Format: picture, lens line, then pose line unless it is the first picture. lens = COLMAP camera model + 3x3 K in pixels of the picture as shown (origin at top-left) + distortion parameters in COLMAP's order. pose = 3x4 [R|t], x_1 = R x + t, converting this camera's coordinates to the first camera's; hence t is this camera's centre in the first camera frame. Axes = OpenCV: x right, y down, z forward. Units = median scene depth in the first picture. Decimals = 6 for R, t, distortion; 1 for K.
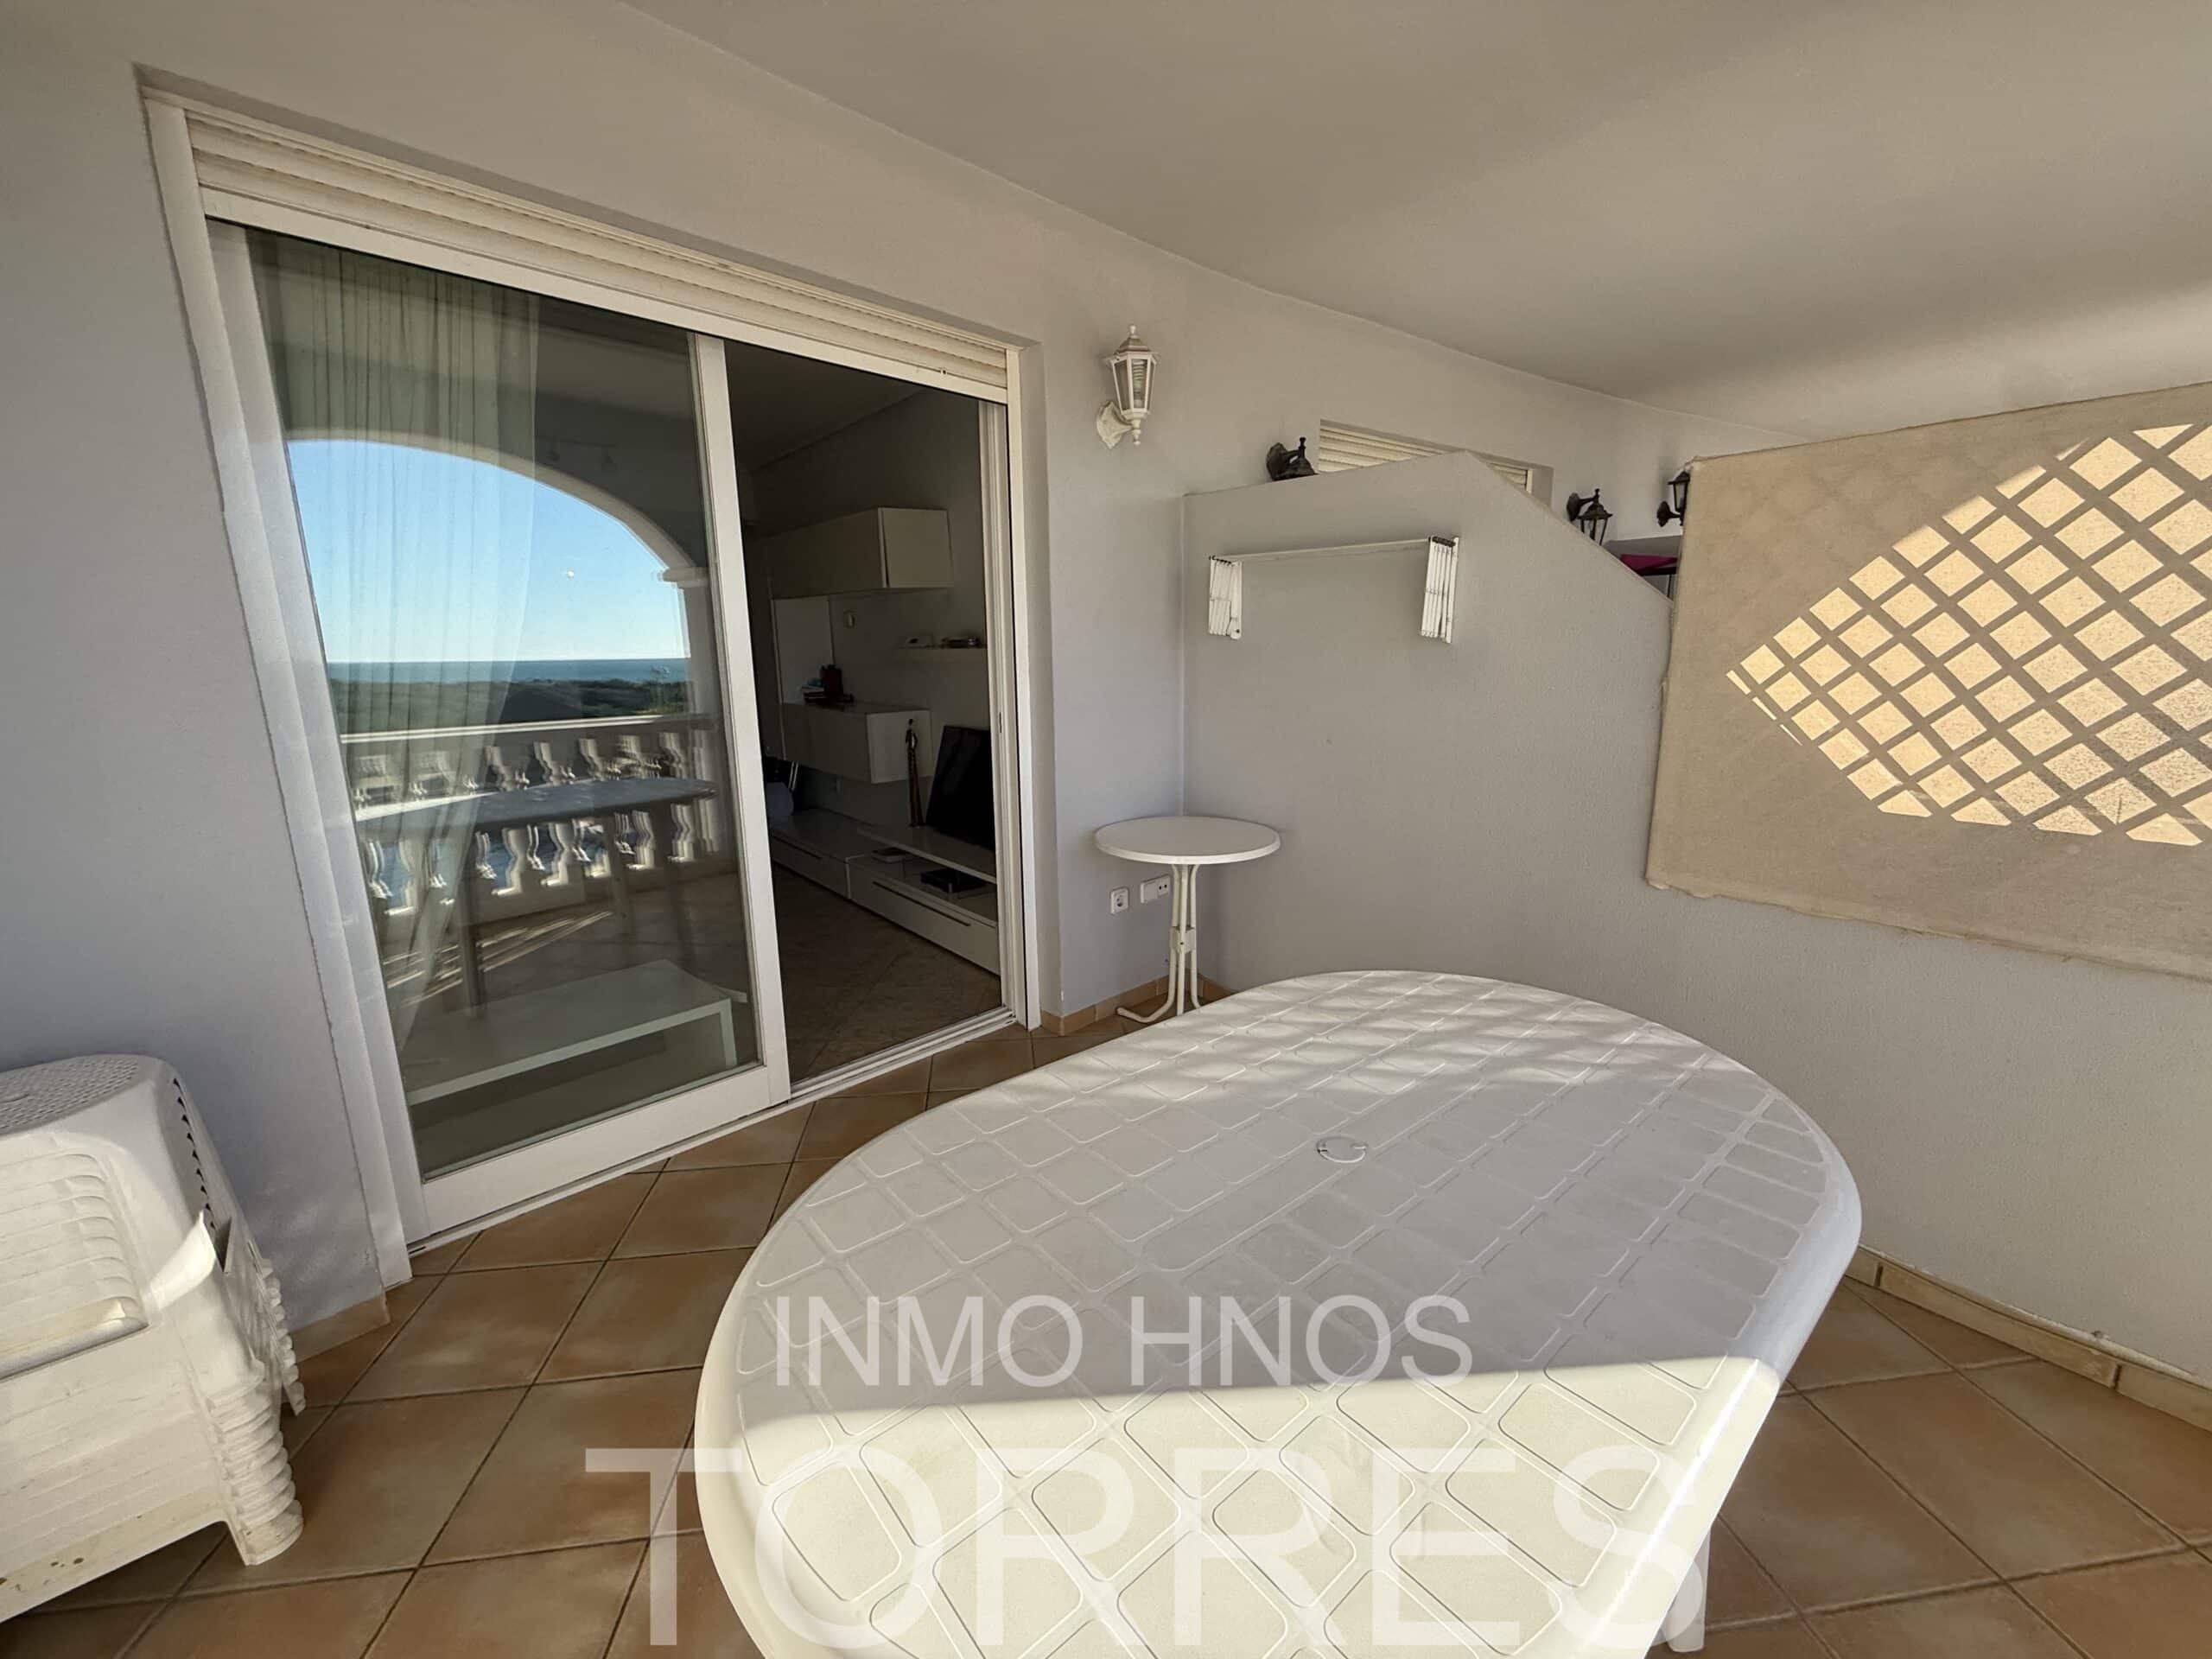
lens RADIAL K [[897.4, 0, 1102.2], [0, 897.4, 827.6], [0, 0, 1]] dist [-0.000535, -0.000277]
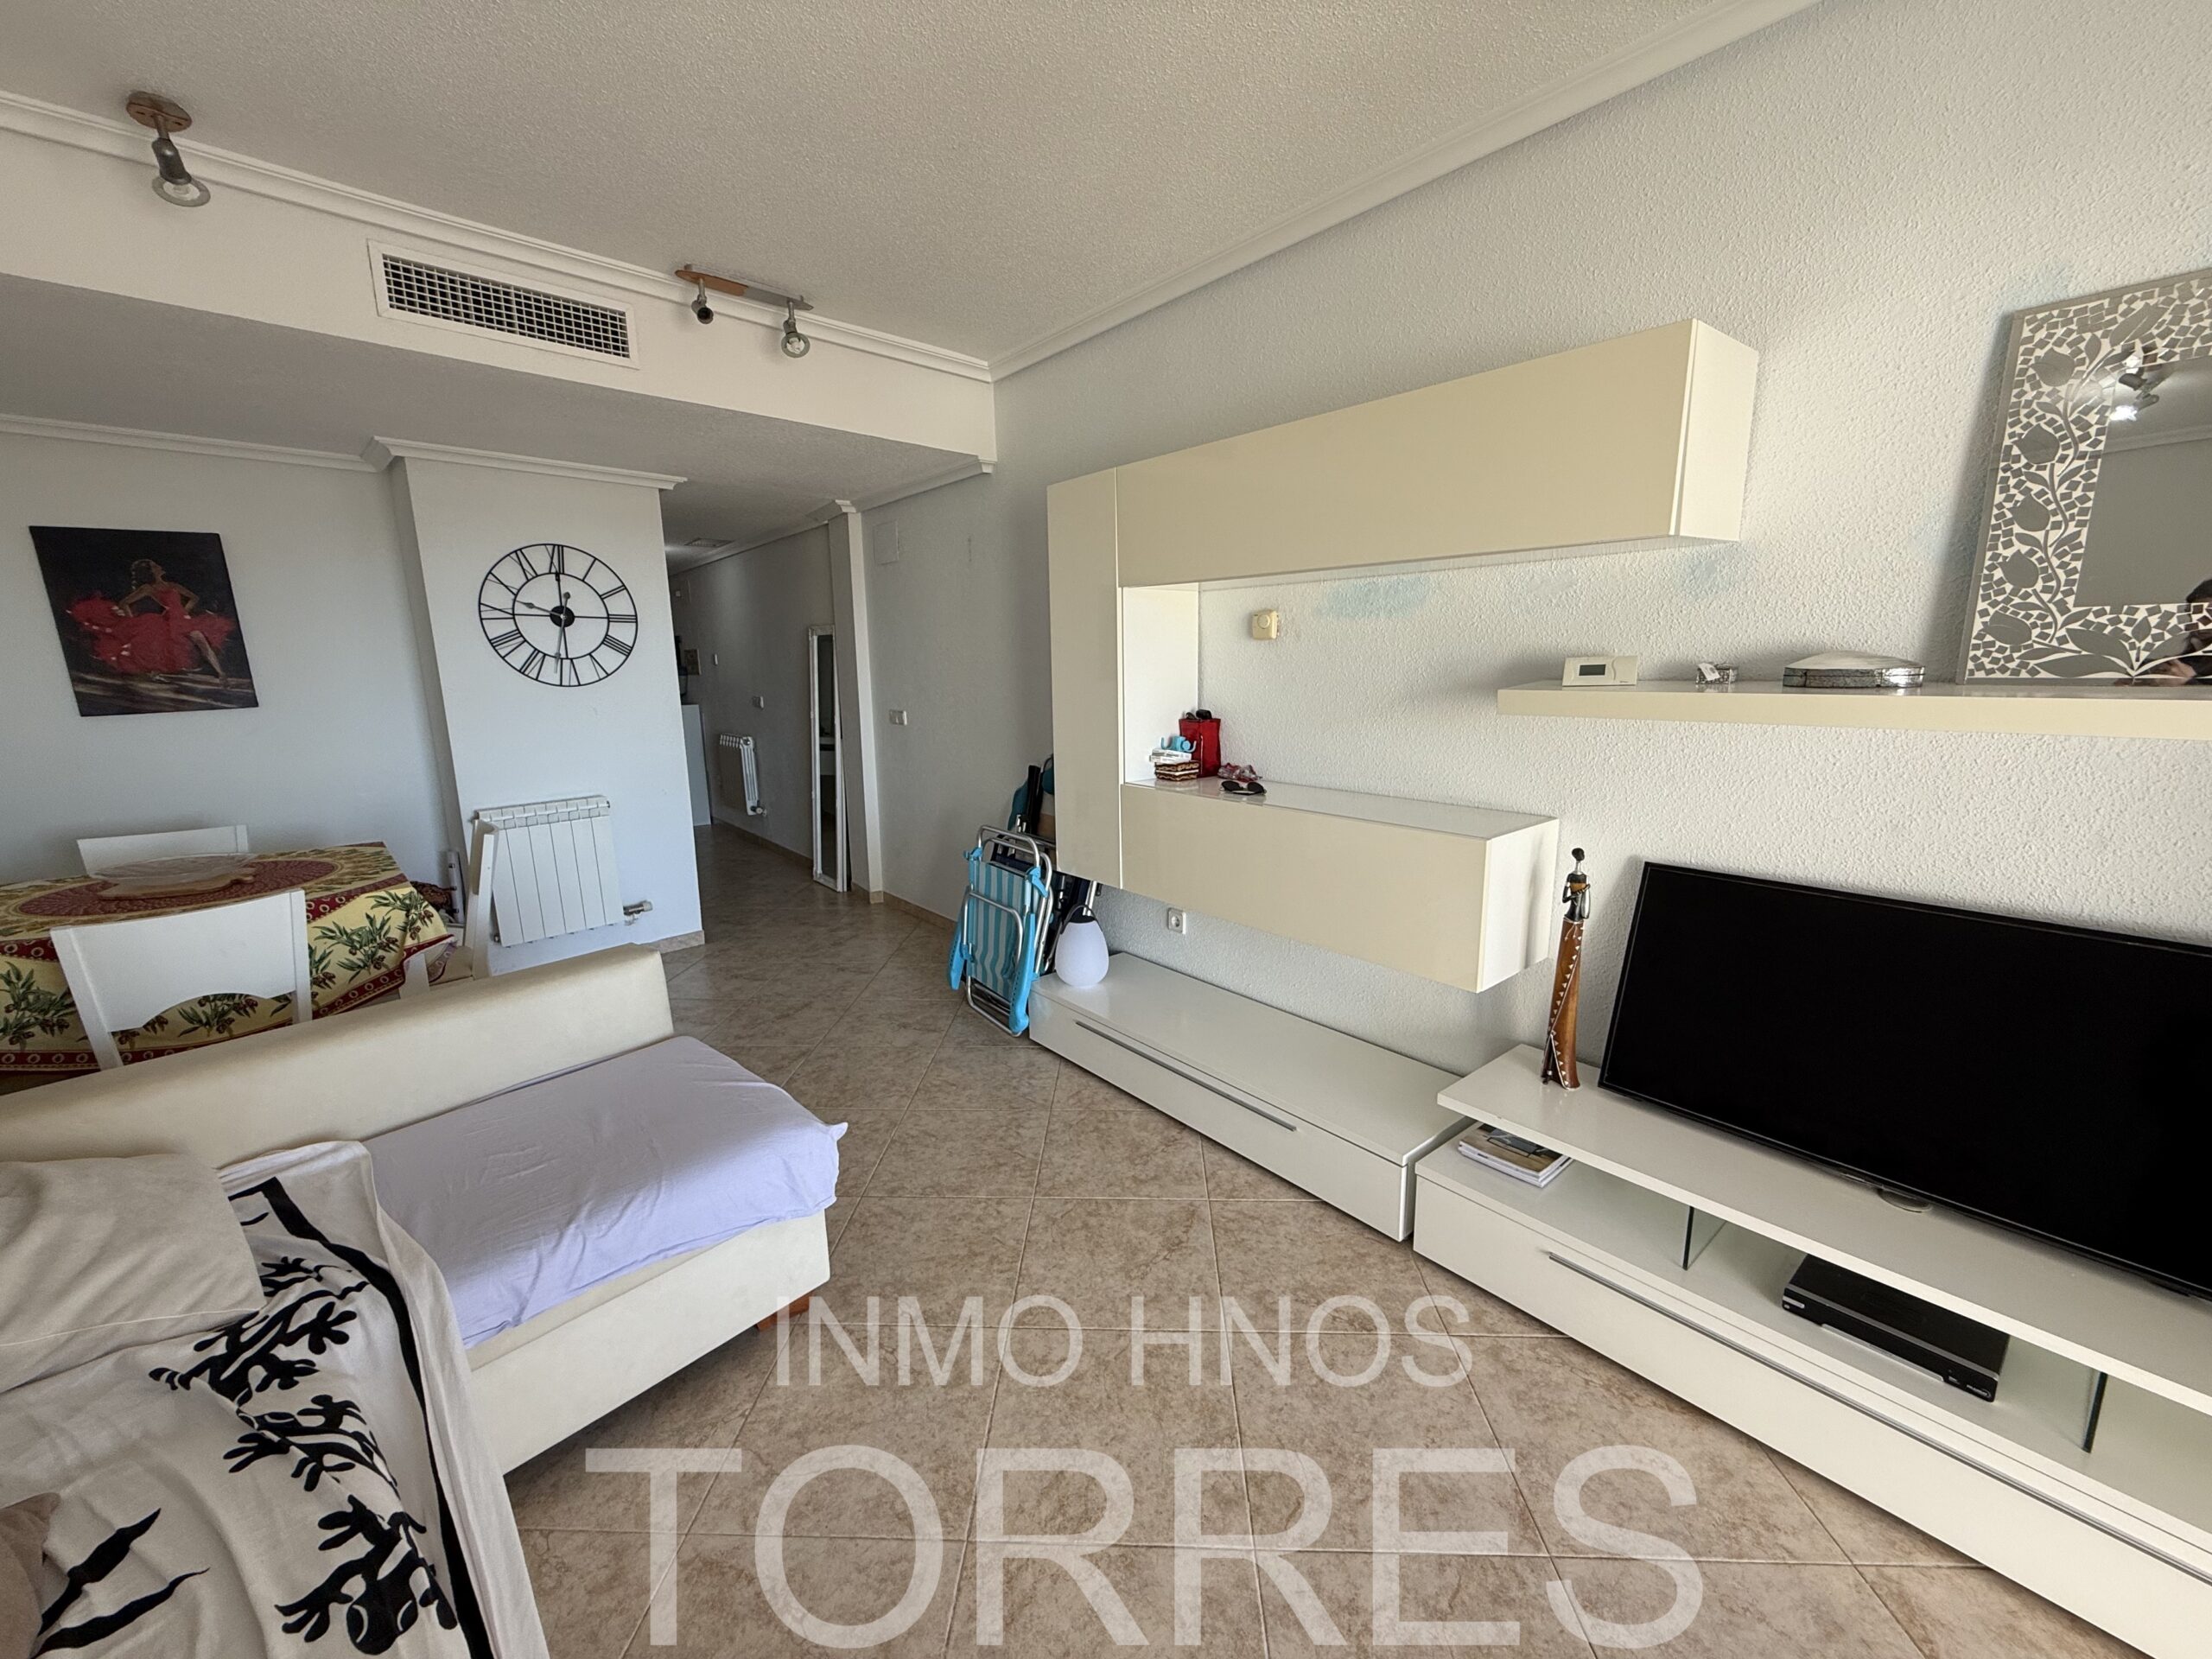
lens RADIAL K [[875.8, 0, 1105.2], [0, 875.8, 827.1], [0, 0, 1]] dist [-0.000148, -0.000244]
pose [[0.999888, -0.008142, 0.012572, -1.097937], [0.008276, 0.999910, -0.010596, -0.314245], [-0.012485, 0.010699, 0.999865, 1.407490]]
